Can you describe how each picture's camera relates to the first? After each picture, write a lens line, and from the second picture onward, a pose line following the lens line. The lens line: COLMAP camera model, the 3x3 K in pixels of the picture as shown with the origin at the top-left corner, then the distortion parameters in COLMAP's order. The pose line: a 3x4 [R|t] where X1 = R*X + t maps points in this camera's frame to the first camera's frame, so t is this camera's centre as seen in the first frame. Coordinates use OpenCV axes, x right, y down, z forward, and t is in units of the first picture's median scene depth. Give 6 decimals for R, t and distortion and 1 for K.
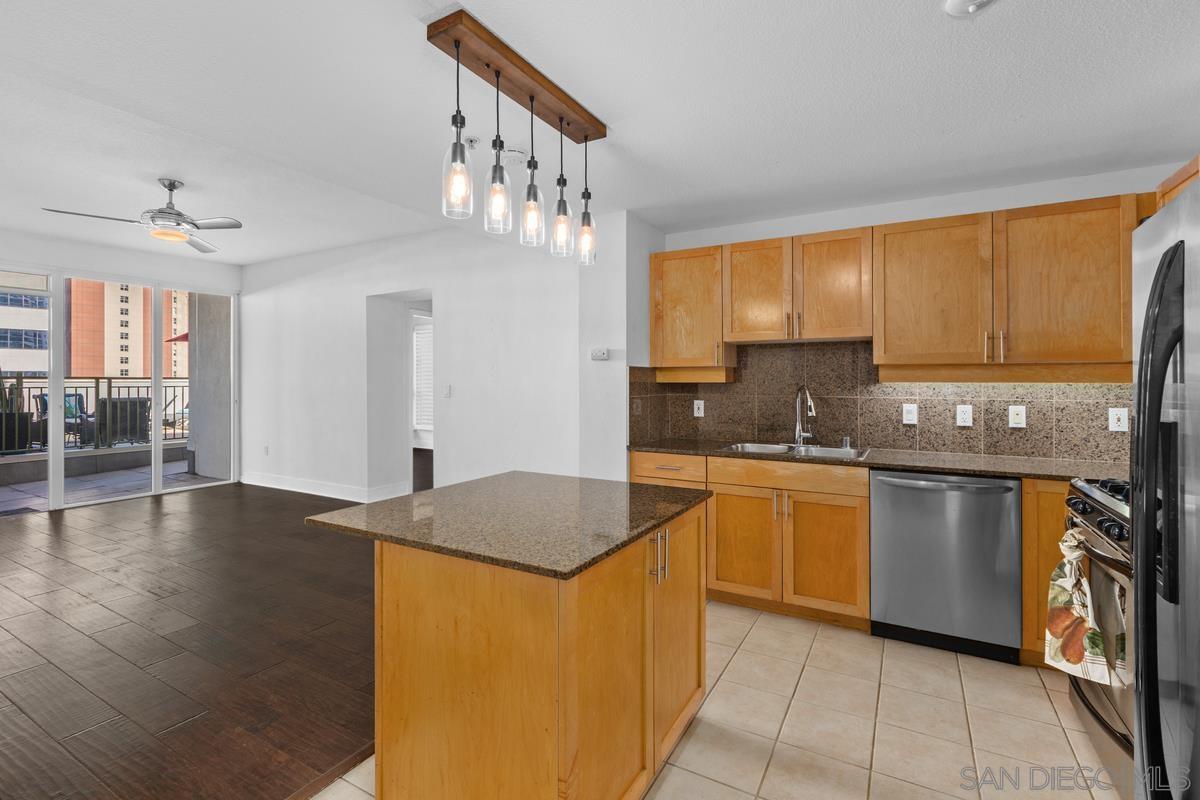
lens RADIAL K [[548.9, 0, 595.2], [0, 548.9, 377.2], [0, 0, 1]] dist [0.000305, -0.000154]
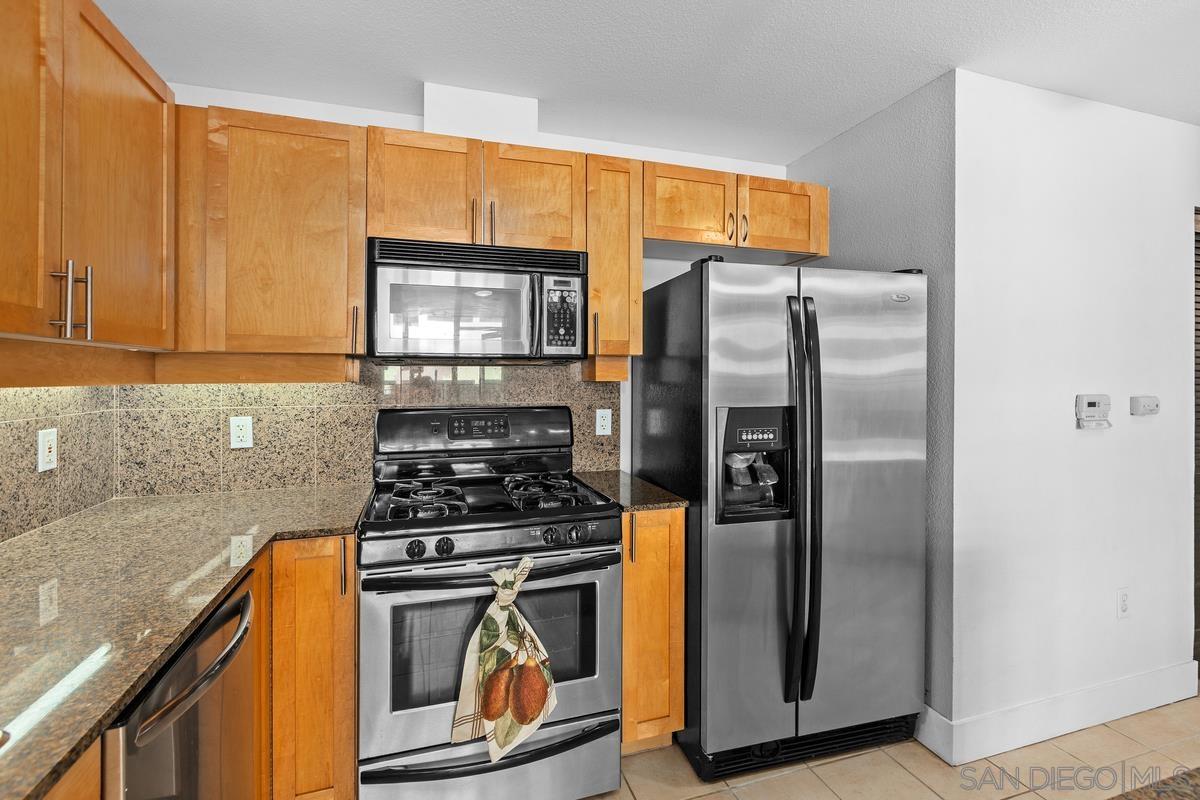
lens RADIAL K [[548.9, 0, 600.9], [0, 548.9, 374.6], [0, 0, 1]] dist [0.000305, -0.000154]
pose [[-0.733207, 0.002077, 0.680002, 0.135570], [-0.002518, 0.999980, -0.005770, 0.001518], [-0.680001, -0.005943, -0.733187, 0.927636]]
